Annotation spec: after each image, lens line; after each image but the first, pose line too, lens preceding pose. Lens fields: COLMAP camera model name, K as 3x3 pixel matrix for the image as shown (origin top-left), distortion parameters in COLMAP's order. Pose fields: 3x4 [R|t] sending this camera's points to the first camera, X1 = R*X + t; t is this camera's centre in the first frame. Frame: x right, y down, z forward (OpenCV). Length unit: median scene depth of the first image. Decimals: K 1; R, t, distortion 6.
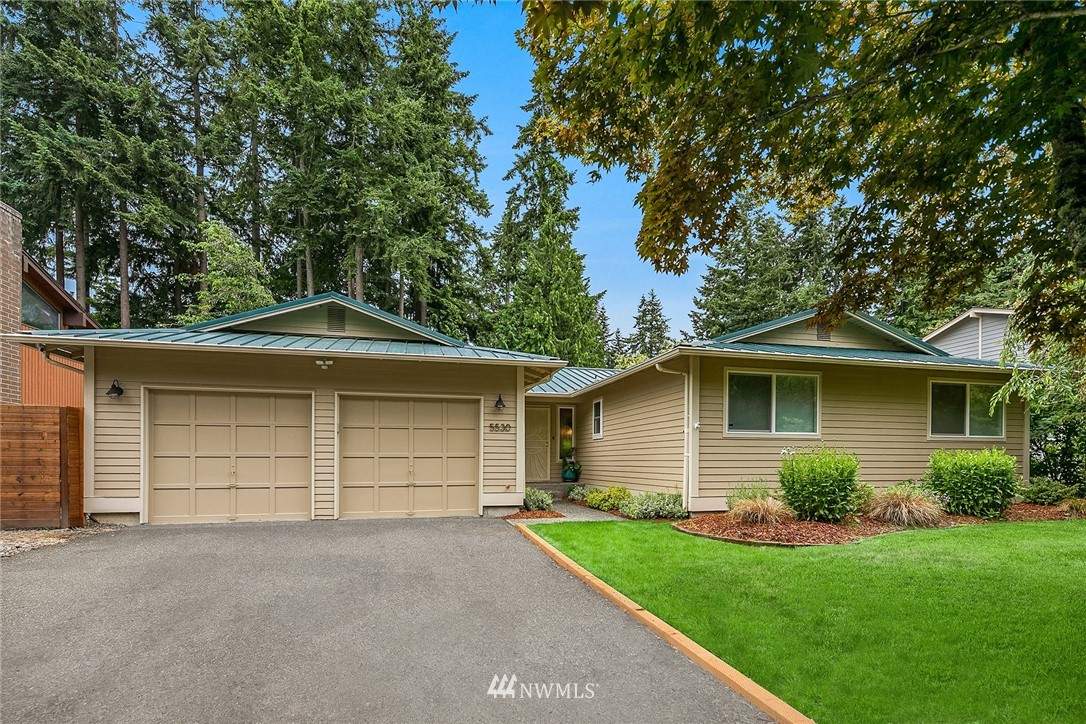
lens RADIAL K [[522.7, 0, 543.0], [0, 522.7, 362.0], [0, 0, 1]] dist [0.000139, 0.000145]
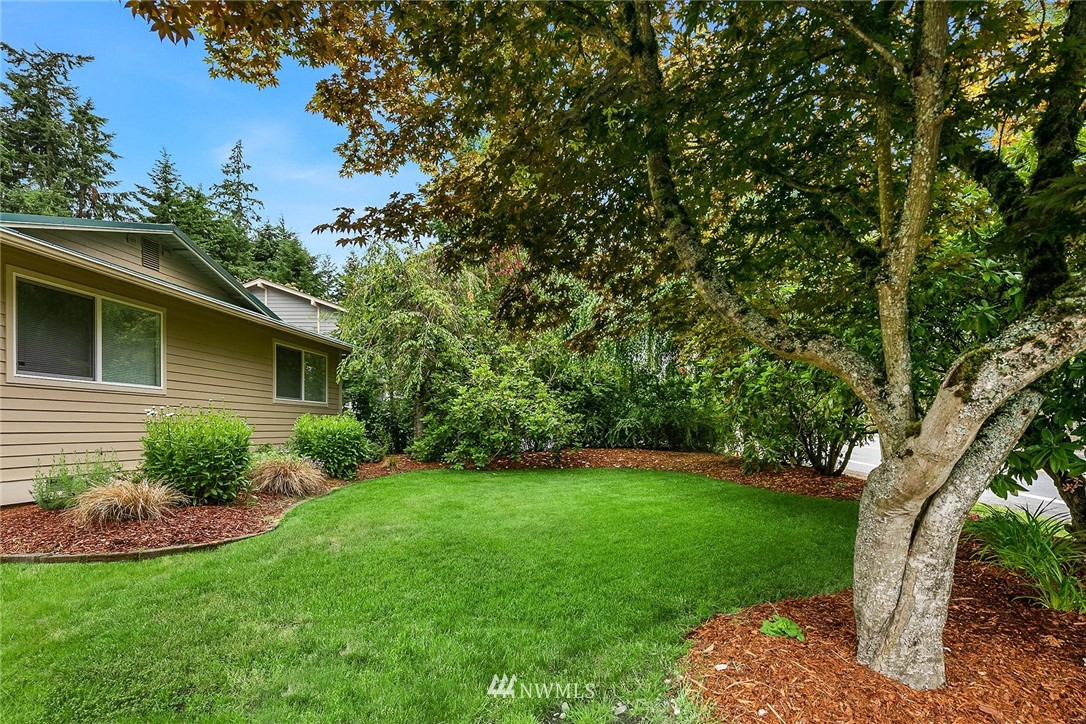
lens RADIAL K [[518.6, 0, 544.4], [0, 518.6, 427.9], [0, 0, 1]] dist [-0.001111, -0.000843]
pose [[0.293509, -0.000158, 0.955956, -0.049683], [-0.199890, 0.977884, 0.061534, 0.045205], [-0.934824, -0.209147, 0.286986, 0.312627]]
